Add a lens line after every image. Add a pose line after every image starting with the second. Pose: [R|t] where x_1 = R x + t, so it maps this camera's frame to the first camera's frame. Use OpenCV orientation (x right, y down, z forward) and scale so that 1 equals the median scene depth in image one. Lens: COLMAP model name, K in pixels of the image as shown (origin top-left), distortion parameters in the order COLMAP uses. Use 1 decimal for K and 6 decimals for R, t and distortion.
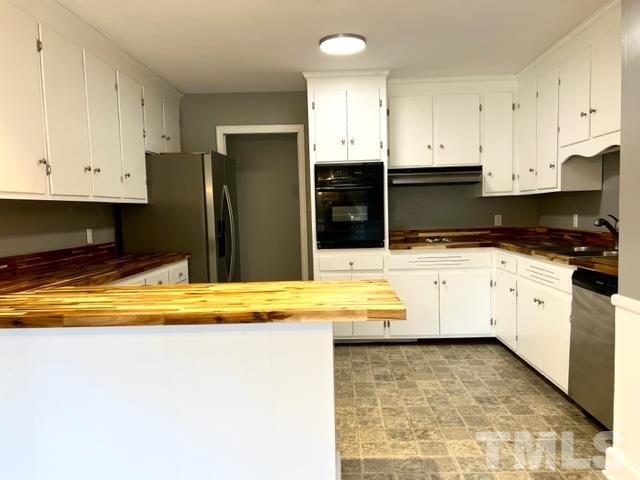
lens RADIAL K [[475.2, 0, 324.2], [0, 475.2, 243.6], [0, 0, 1]] dist [0.057216, -0.070135]
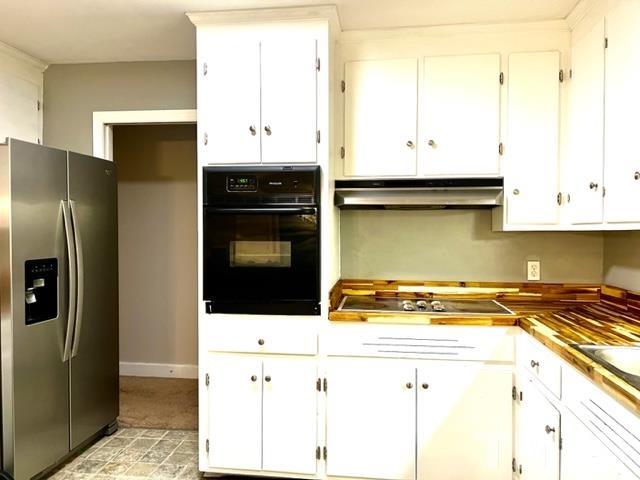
lens RADIAL K [[481.3, 0, 320.6], [0, 481.3, 236.3], [0, 0, 1]] dist [0.028604, -0.004971]
pose [[0.994152, 0.031729, -0.103226, 0.183252], [-0.037504, 0.997810, -0.054489, -0.055149], [0.101271, 0.058042, 0.993164, 0.424978]]
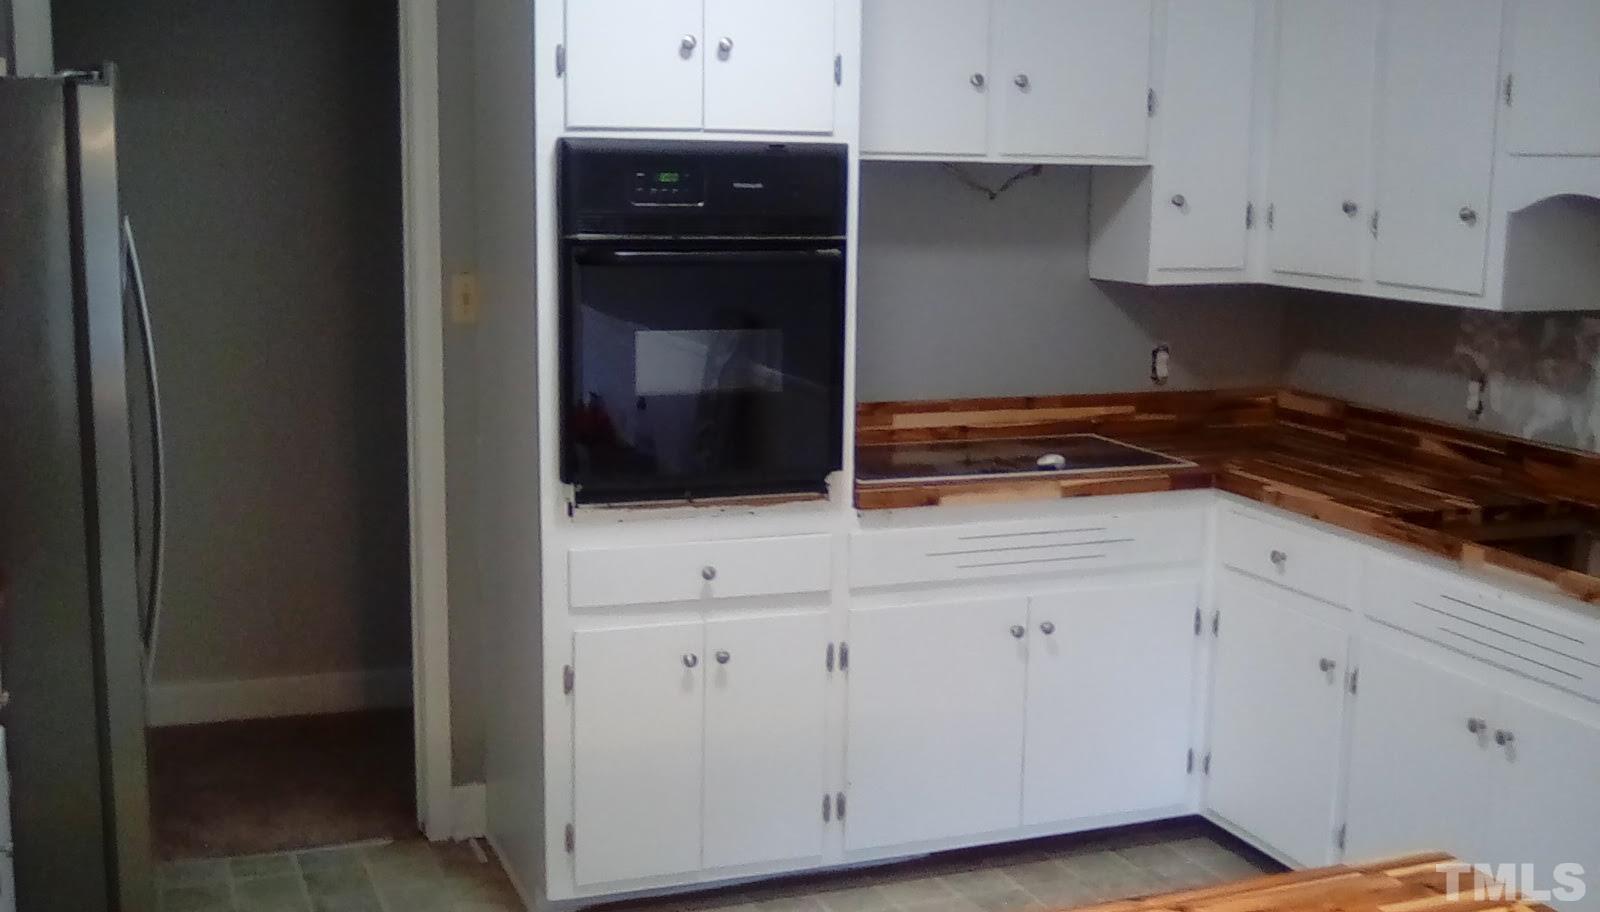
lens RADIAL K [[1767.1, 0, 800.0], [0, 1767.1, 456.0], [0, 0, 1]] dist [-0.024351, -0.014974]
pose [[0.921329, -0.020186, 0.388260, -0.236760], [-0.015231, 0.996011, 0.087924, -0.092598], [-0.388486, -0.086921, 0.917346, 0.188037]]
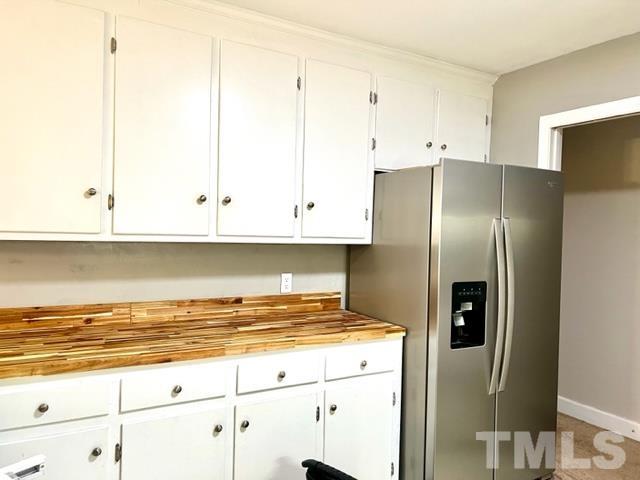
lens RADIAL K [[475.2, 0, 324.2], [0, 475.2, 243.6], [0, 0, 1]] dist [0.057216, -0.070135]
pose [[0.522001, 0.065361, -0.850437, 0.164823], [-0.102608, 0.994631, 0.013463, -0.081603], [0.846751, 0.080234, 0.525904, 0.544677]]
